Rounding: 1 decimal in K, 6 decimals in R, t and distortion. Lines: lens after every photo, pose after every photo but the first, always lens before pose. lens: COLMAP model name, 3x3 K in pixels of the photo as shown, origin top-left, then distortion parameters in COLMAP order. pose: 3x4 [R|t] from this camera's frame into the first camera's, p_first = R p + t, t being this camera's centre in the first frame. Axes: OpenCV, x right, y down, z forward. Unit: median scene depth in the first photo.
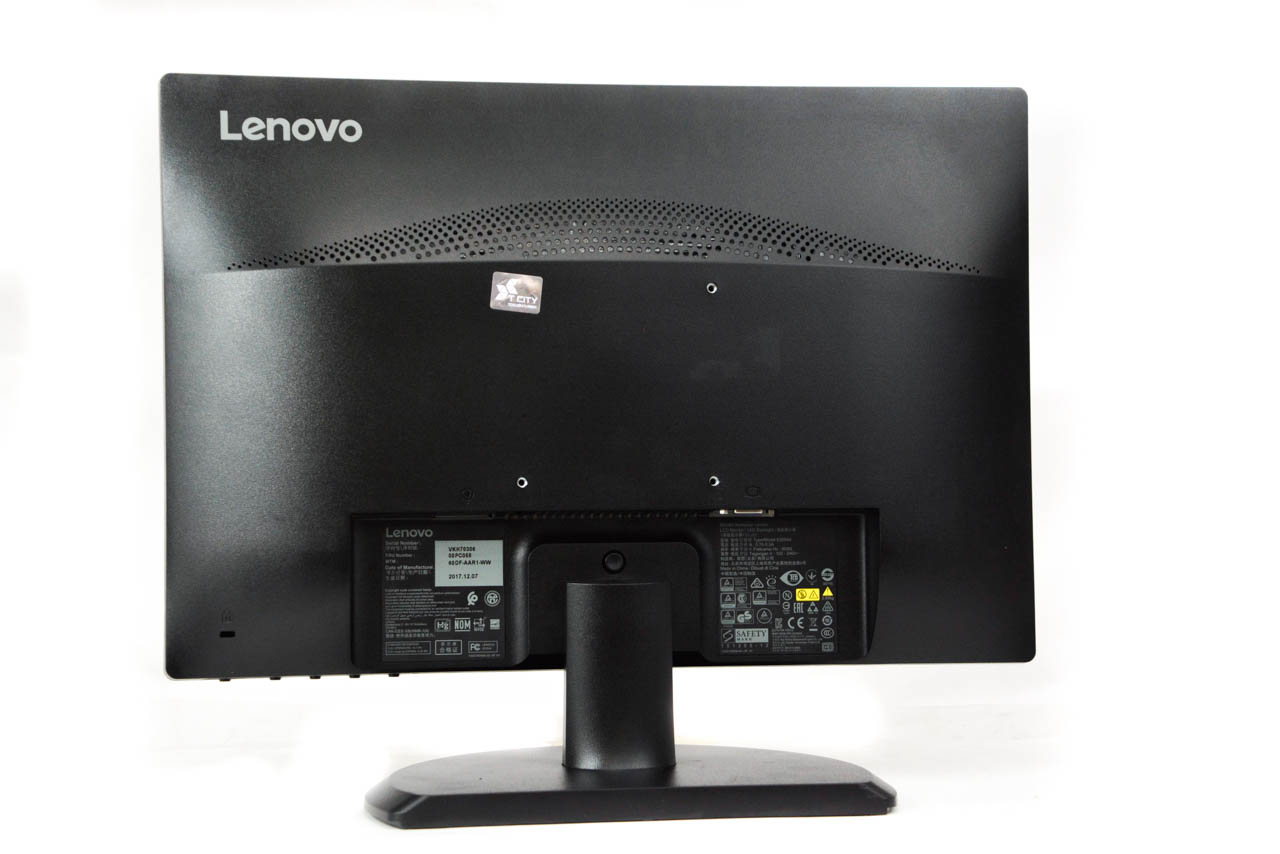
lens RADIAL K [[2763.9, 0, 644.7], [0, 2763.9, 422.6], [0, 0, 1]] dist [0.417469, 0.000000]
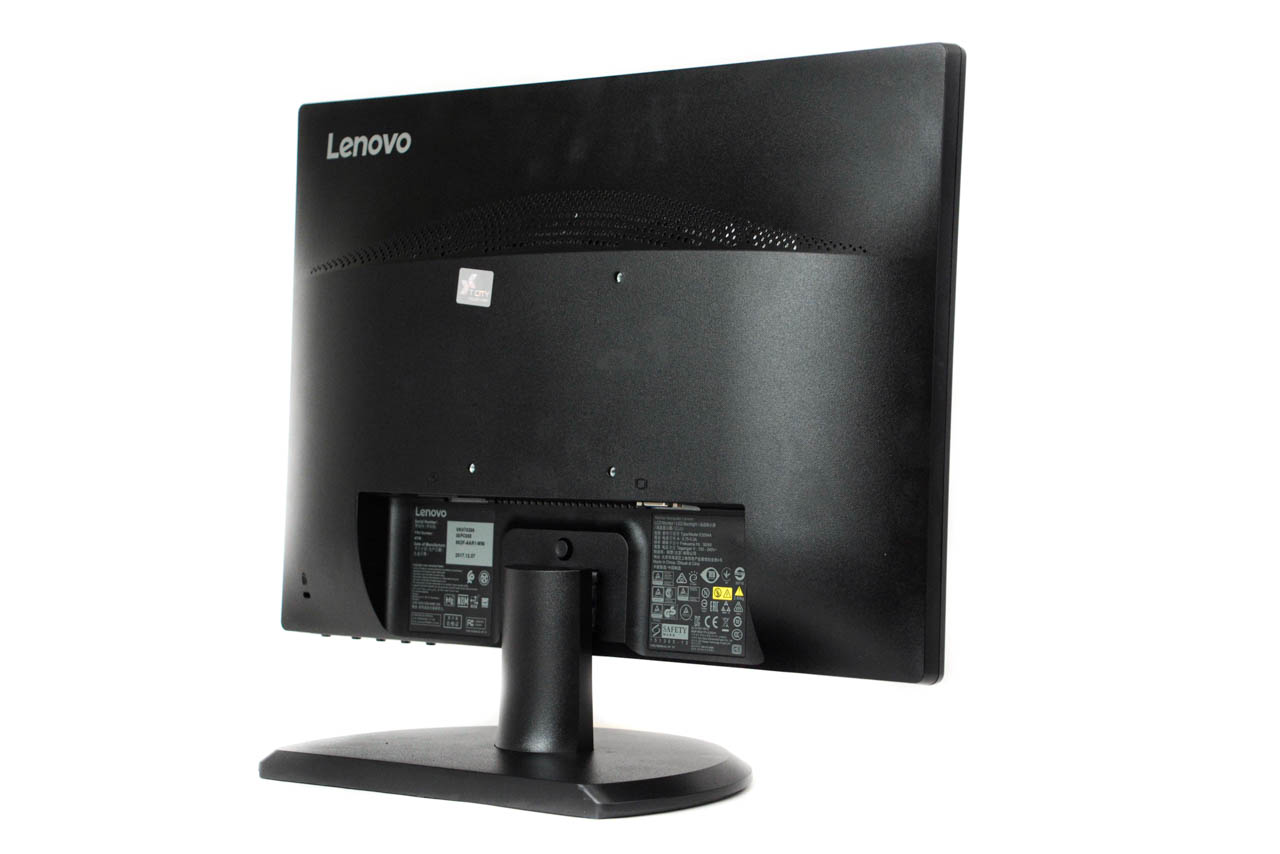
lens RADIAL K [[2763.9, 0, 637.2], [0, 2763.9, 431.2], [0, 0, 1]] dist [0.417469, 0.000000]
pose [[0.642490, 0.014183, -0.766162, 0.789147], [-0.009672, 0.999899, 0.010400, -0.003846], [0.766233, 0.000728, 0.642563, 0.368768]]
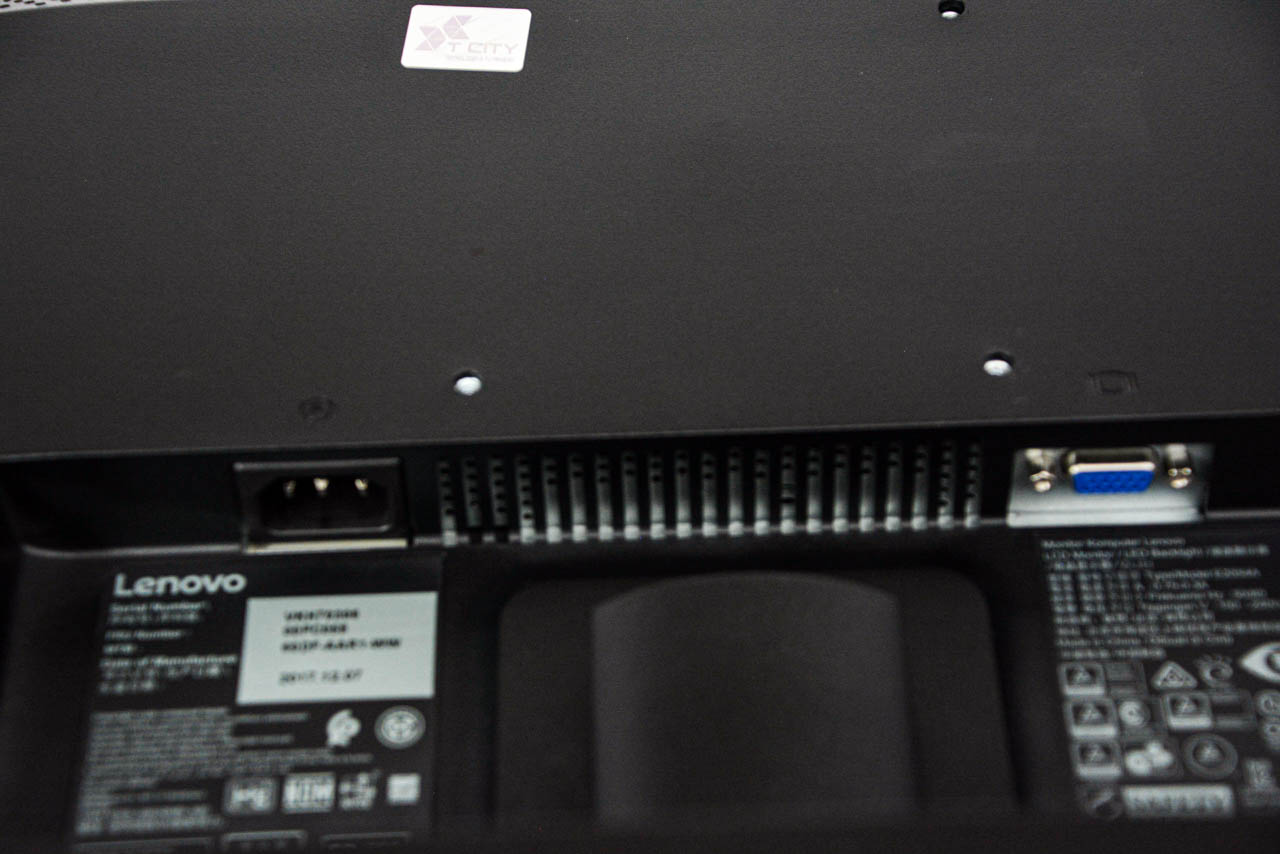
lens RADIAL K [[2736.0, 0, 640.5], [0, 2736.0, 430.6], [0, 0, 1]] dist [0.382637, 0.000000]
pose [[0.981301, -0.131265, -0.140774, 0.028859], [0.016129, 0.784883, -0.619434, 0.250622], [0.191801, 0.605581, 0.772324, 0.715408]]
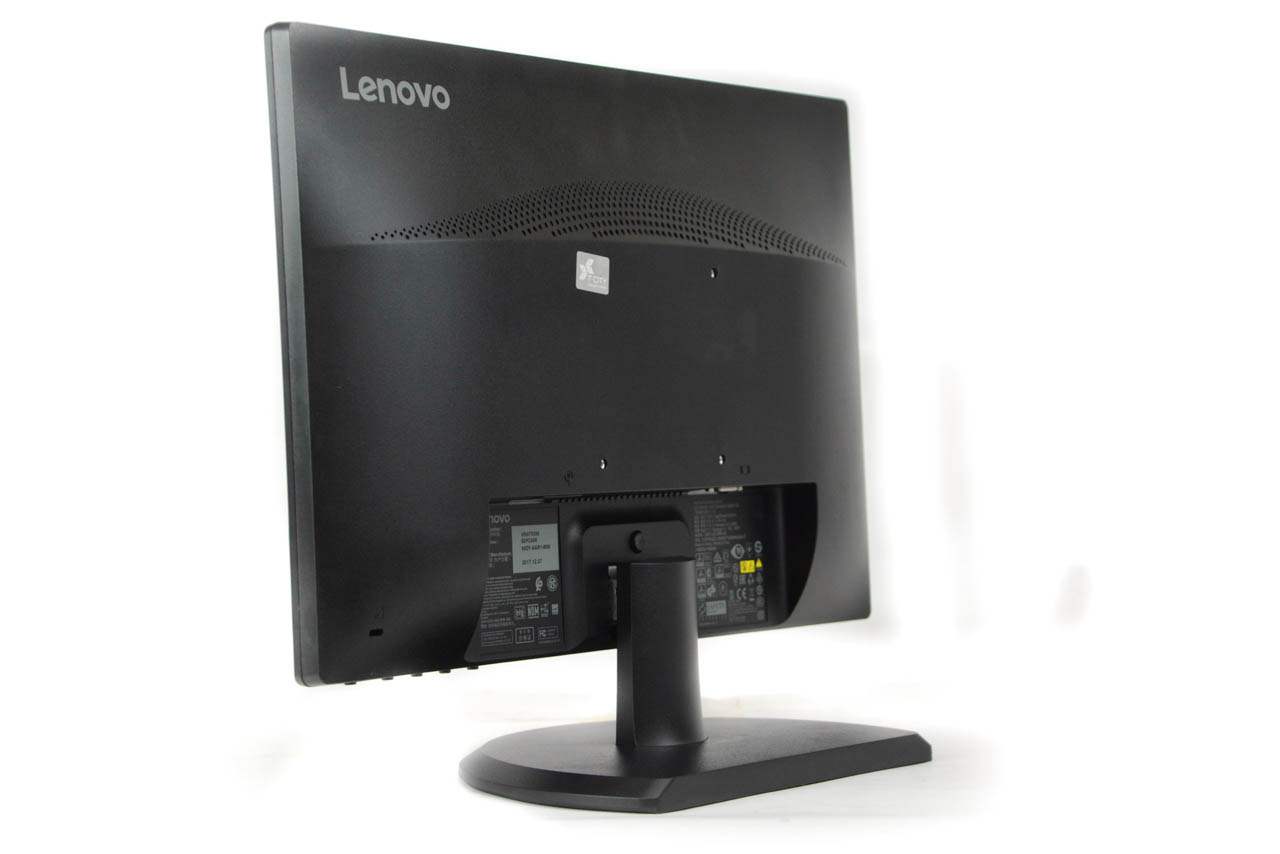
lens RADIAL K [[2763.9, 0, 637.9], [0, 2763.9, 424.0], [0, 0, 1]] dist [0.417469, 0.000000]
pose [[0.743427, -0.008825, 0.668759, -0.689672], [0.007533, 0.999960, 0.004822, 0.002478], [-0.668775, 0.001453, 0.743464, 0.249848]]
